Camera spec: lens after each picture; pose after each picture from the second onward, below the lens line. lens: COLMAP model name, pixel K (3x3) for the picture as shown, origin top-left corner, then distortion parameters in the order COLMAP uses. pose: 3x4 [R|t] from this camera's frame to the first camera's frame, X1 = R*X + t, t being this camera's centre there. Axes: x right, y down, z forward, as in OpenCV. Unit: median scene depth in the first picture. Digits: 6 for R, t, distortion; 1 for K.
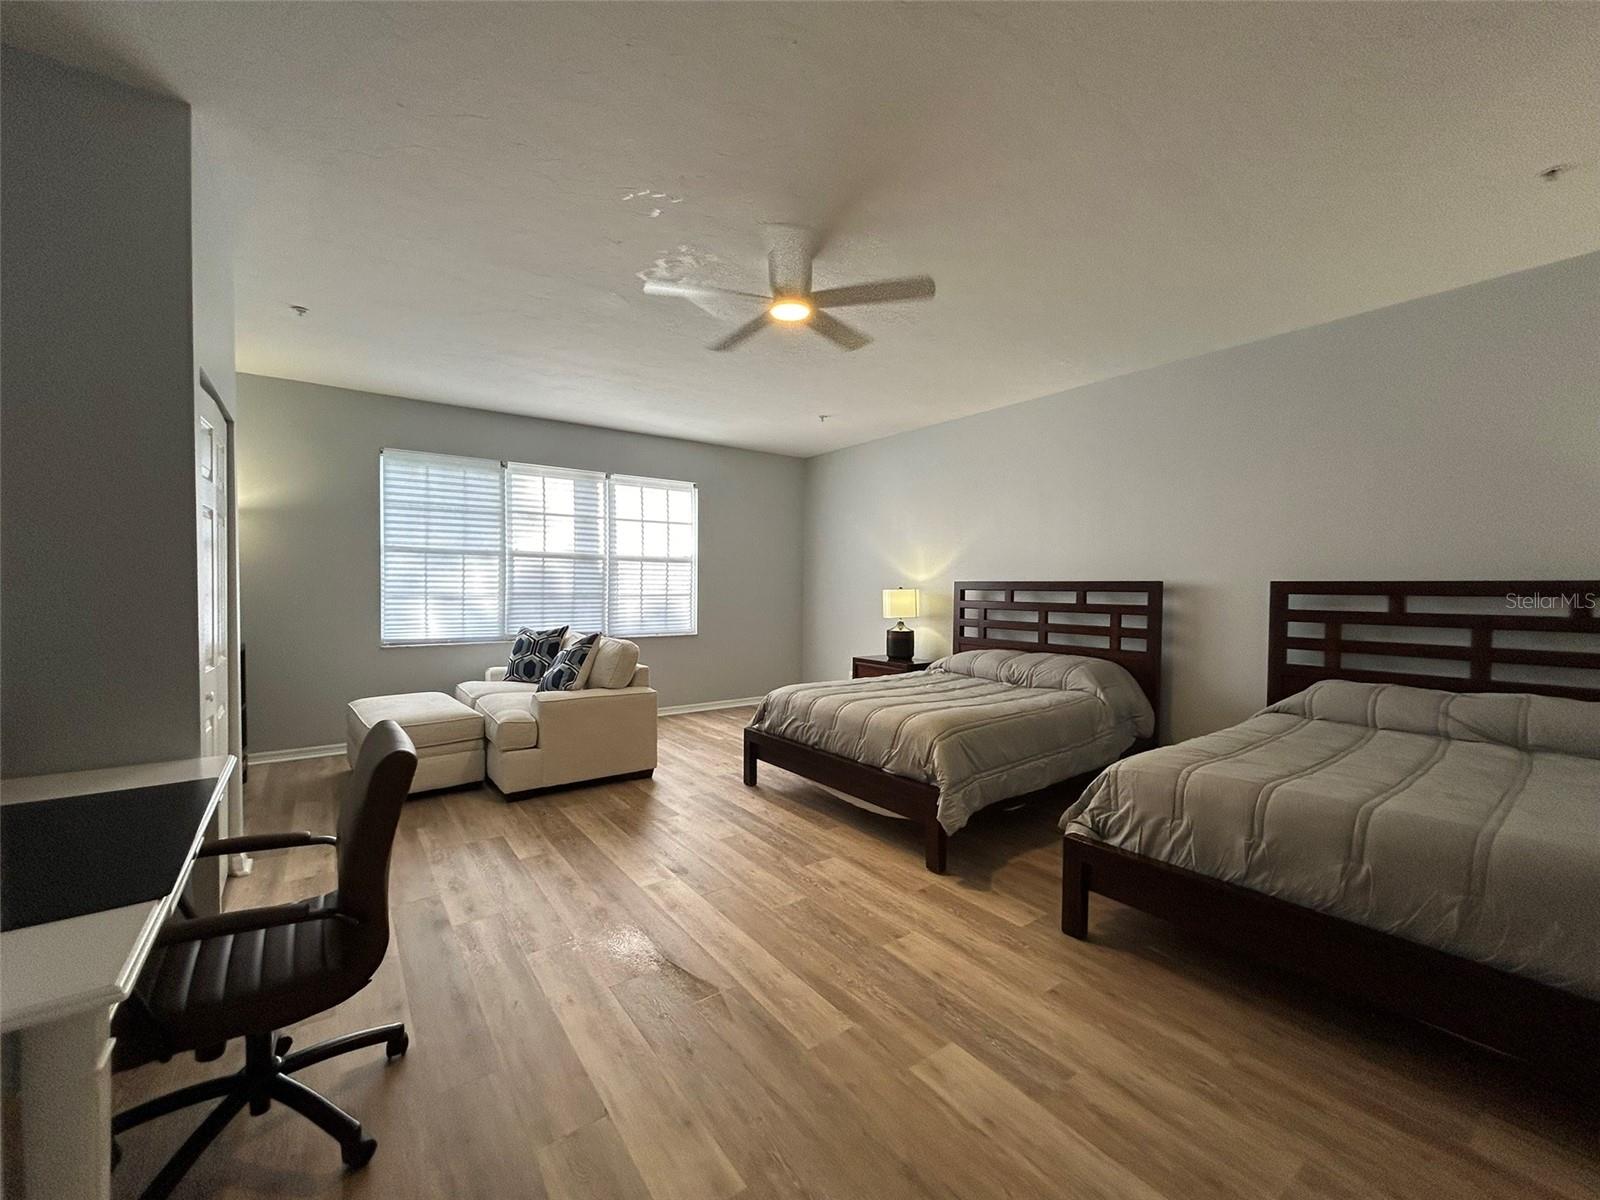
lens RADIAL K [[646.9, 0, 795.9], [0, 646.9, 600.4], [0, 0, 1]] dist [0.000212, 0.000131]
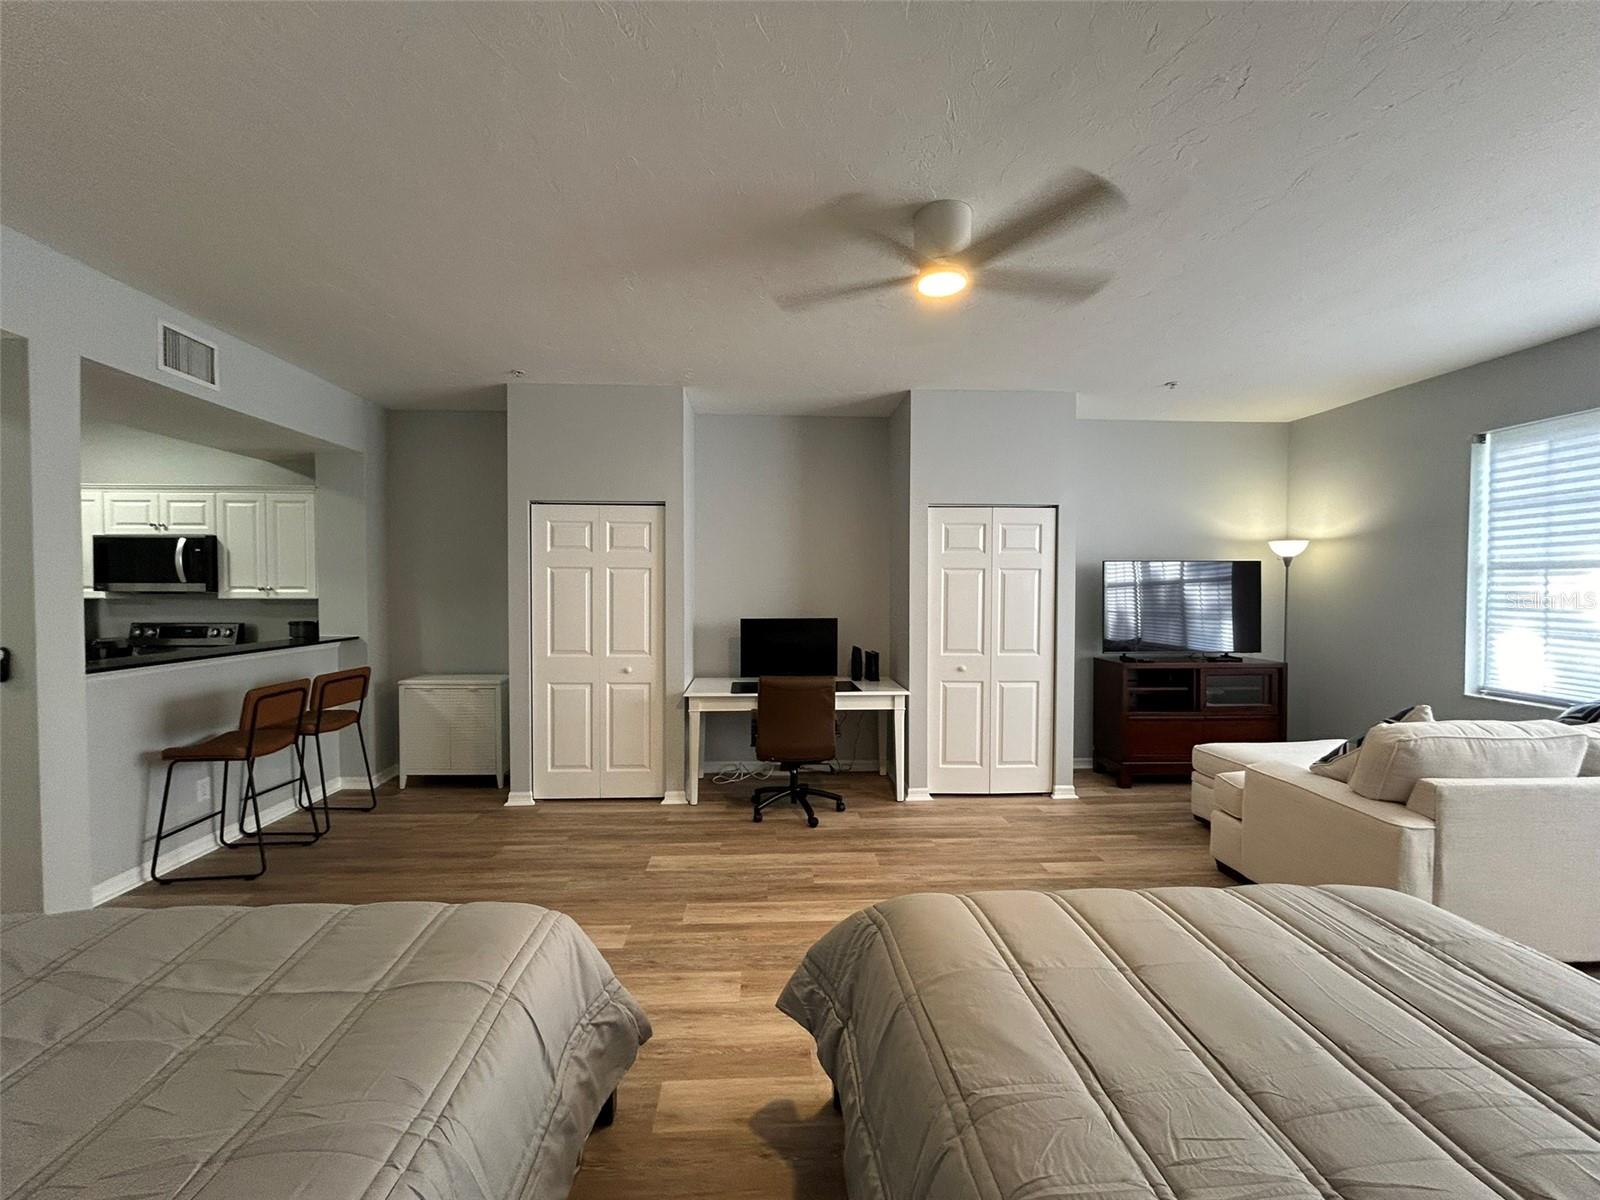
lens RADIAL K [[646.9, 0, 795.9], [0, 646.9, 600.4], [0, 0, 1]] dist [0.000212, 0.000131]
pose [[-0.546548, 0.011000, -0.837356, 0.441801], [-0.023232, 0.999330, 0.028291, -0.043440], [0.837106, 0.034916, -0.545926, 0.754248]]
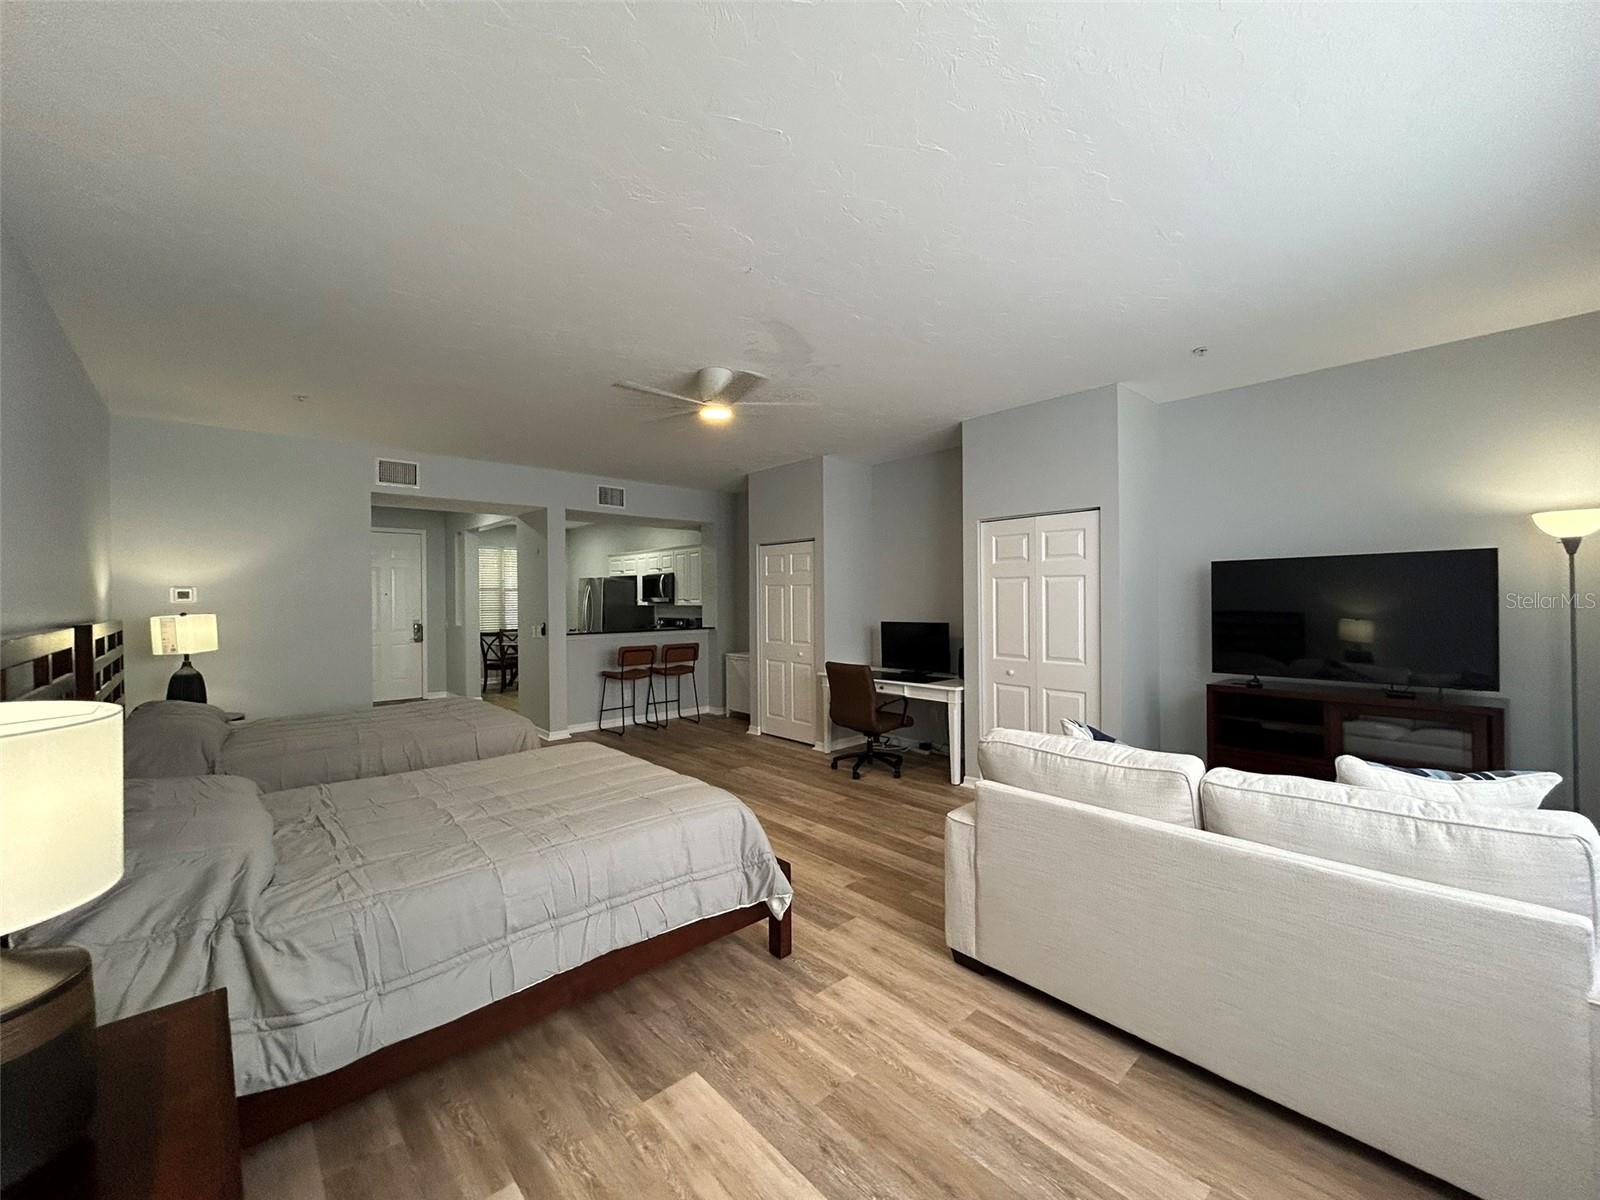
lens RADIAL K [[646.9, 0, 795.9], [0, 646.9, 600.4], [0, 0, 1]] dist [0.000212, 0.000131]
pose [[-0.994519, 0.003454, -0.104499, -0.018422], [0.000952, 0.999712, 0.023982, -0.056578], [0.104551, 0.023751, -0.994236, 1.355537]]
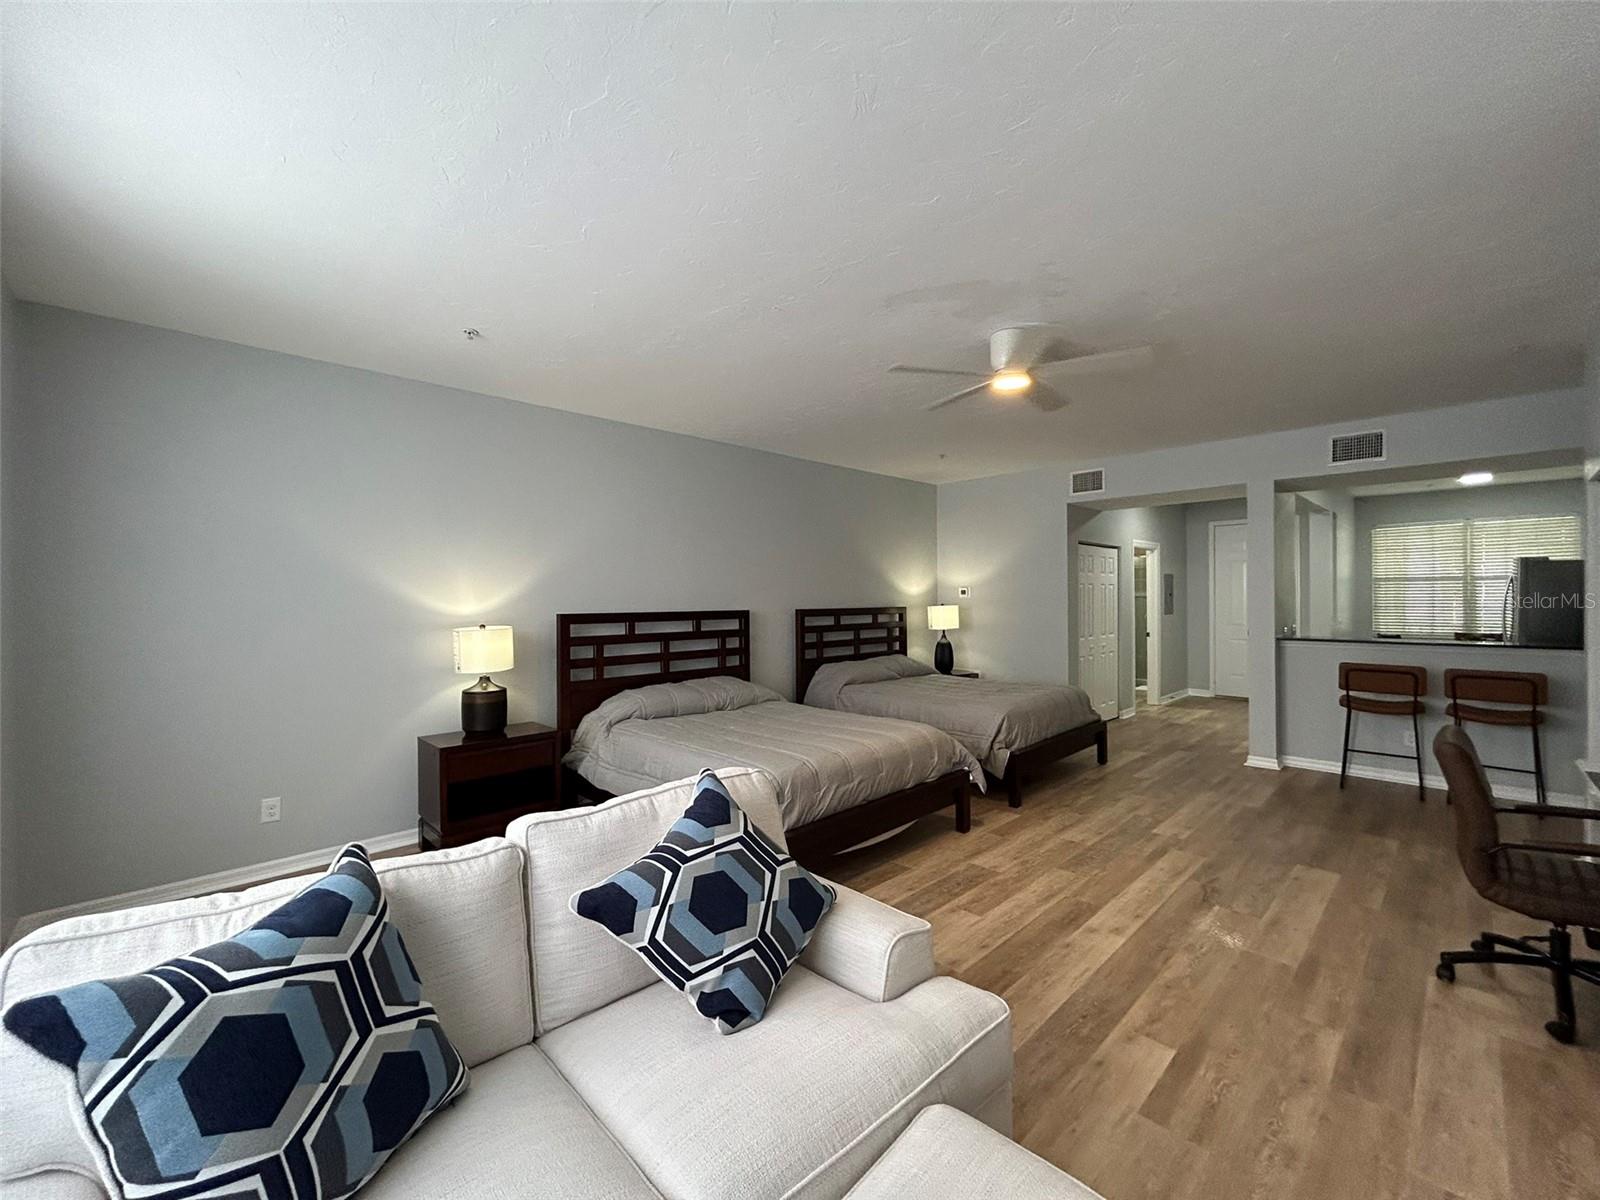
lens RADIAL K [[646.9, 0, 795.9], [0, 646.9, 600.4], [0, 0, 1]] dist [0.000212, 0.000131]
pose [[-0.134983, -0.007724, 0.990818, -0.628858], [0.027674, 0.999550, 0.011562, -0.051389], [-0.990461, 0.028981, -0.134709, 0.892412]]
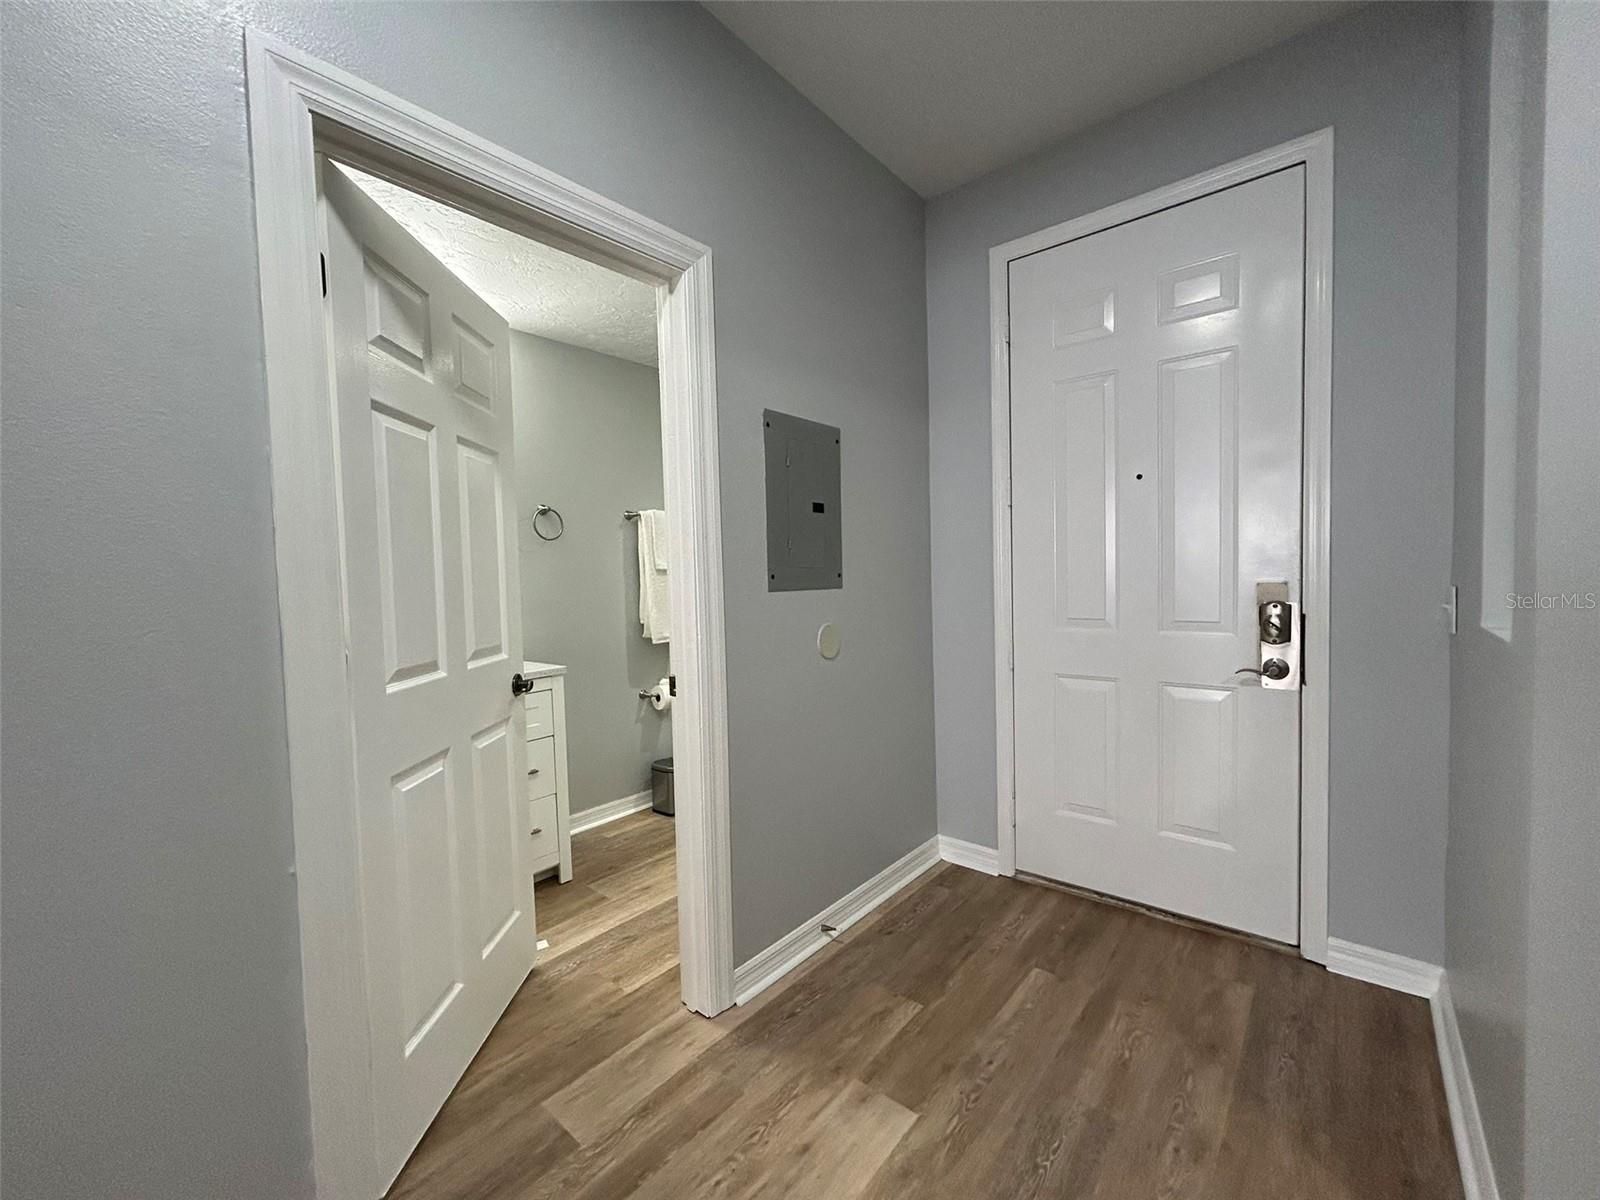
lens RADIAL K [[646.9, 0, 795.9], [0, 646.9, 600.4], [0, 0, 1]] dist [0.000212, 0.000131]
pose [[-0.230747, -0.044158, 0.972011, 0.554786], [0.043559, 0.997499, 0.055656, 0.019455], [-0.972038, 0.055183, -0.228247, -0.233404]]
